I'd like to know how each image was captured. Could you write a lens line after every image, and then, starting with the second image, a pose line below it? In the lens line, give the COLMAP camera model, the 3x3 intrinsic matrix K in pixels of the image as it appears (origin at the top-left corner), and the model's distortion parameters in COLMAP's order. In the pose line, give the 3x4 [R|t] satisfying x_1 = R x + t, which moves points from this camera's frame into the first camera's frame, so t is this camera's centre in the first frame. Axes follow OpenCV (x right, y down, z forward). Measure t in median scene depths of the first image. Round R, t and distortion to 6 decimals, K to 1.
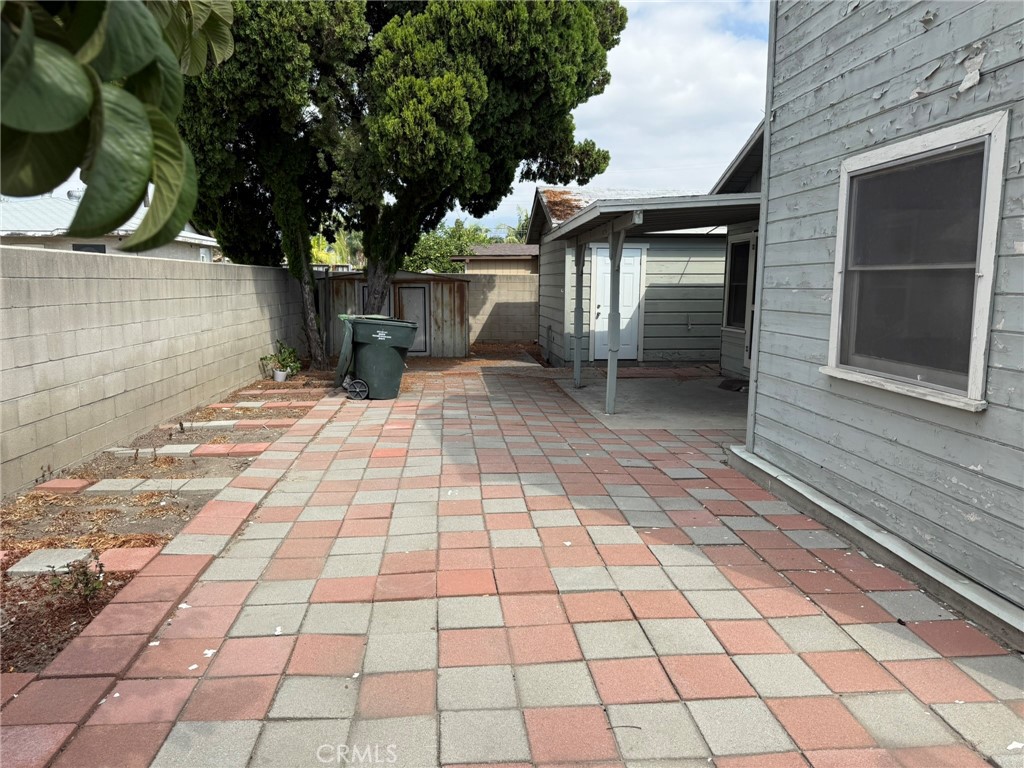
lens RADIAL K [[721.3, 0, 516.7], [0, 721.3, 383.3], [0, 0, 1]] dist [0.017341, -0.026822]
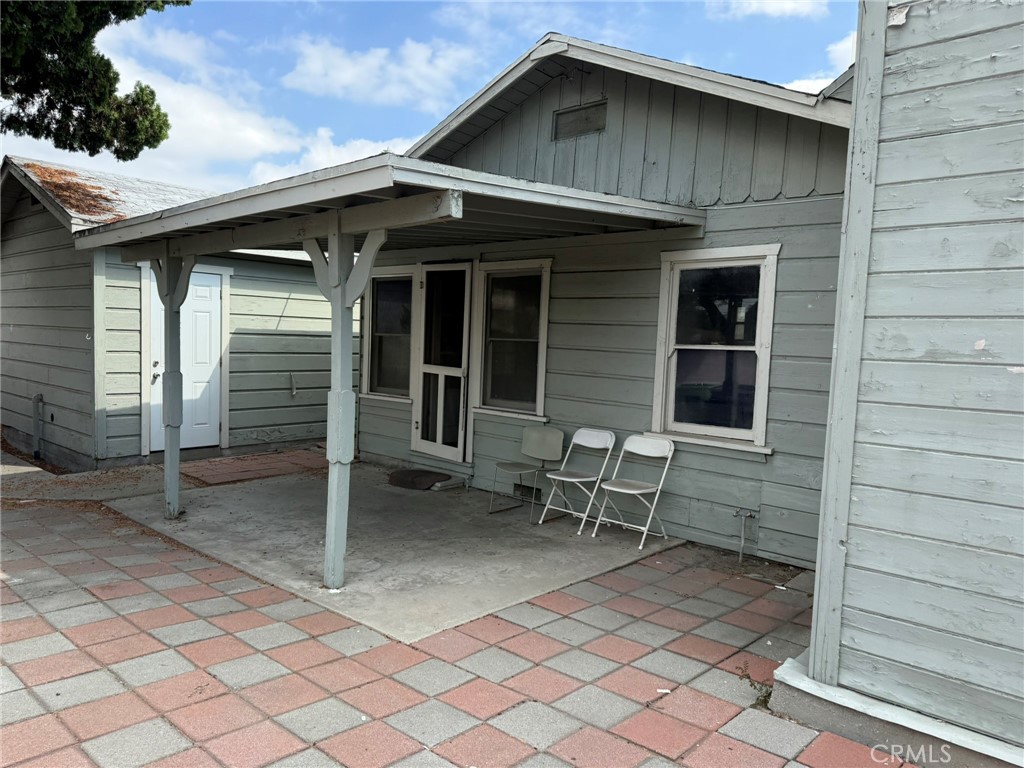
lens RADIAL K [[721.3, 0, 510.4], [0, 721.3, 381.3], [0, 0, 1]] dist [0.017341, -0.026822]
pose [[0.734044, -0.022695, 0.678723, -0.080741], [0.064622, 0.997240, -0.036544, -0.050386], [-0.676020, 0.070685, 0.733485, 0.352439]]
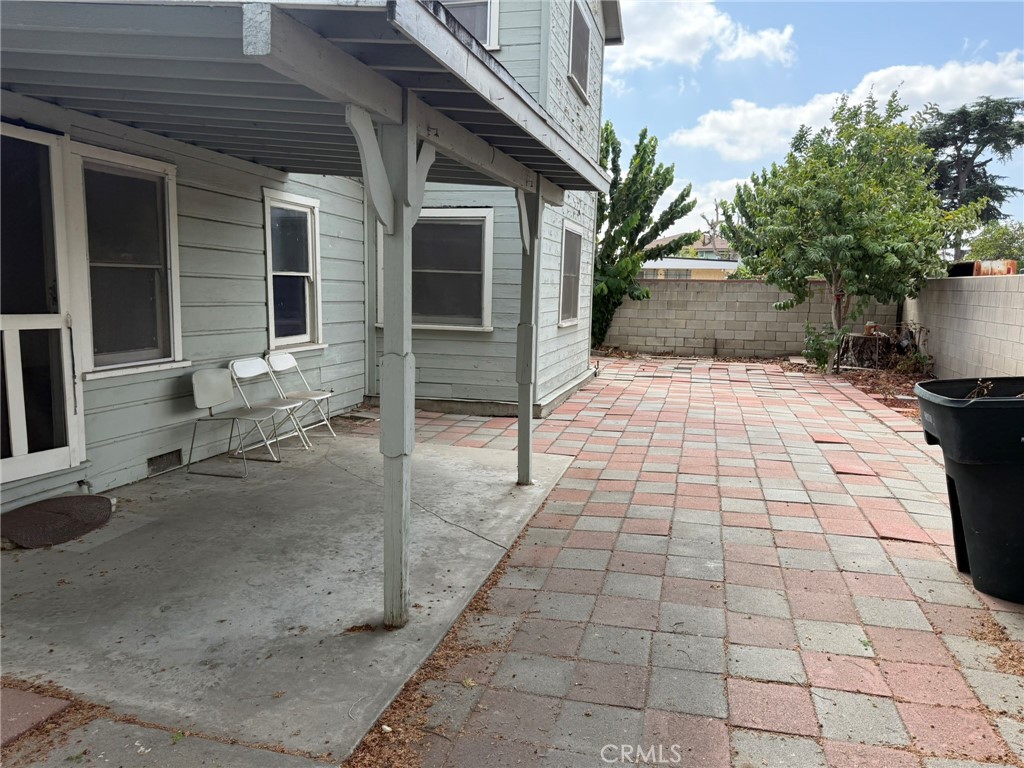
lens RADIAL K [[721.3, 0, 517.1], [0, 721.3, 385.9], [0, 0, 1]] dist [0.017341, -0.026822]
pose [[-0.940192, -0.069020, 0.333579, -0.041162], [0.022963, 0.964189, 0.264220, -0.139686], [-0.339870, 0.256077, -0.904938, 1.064067]]
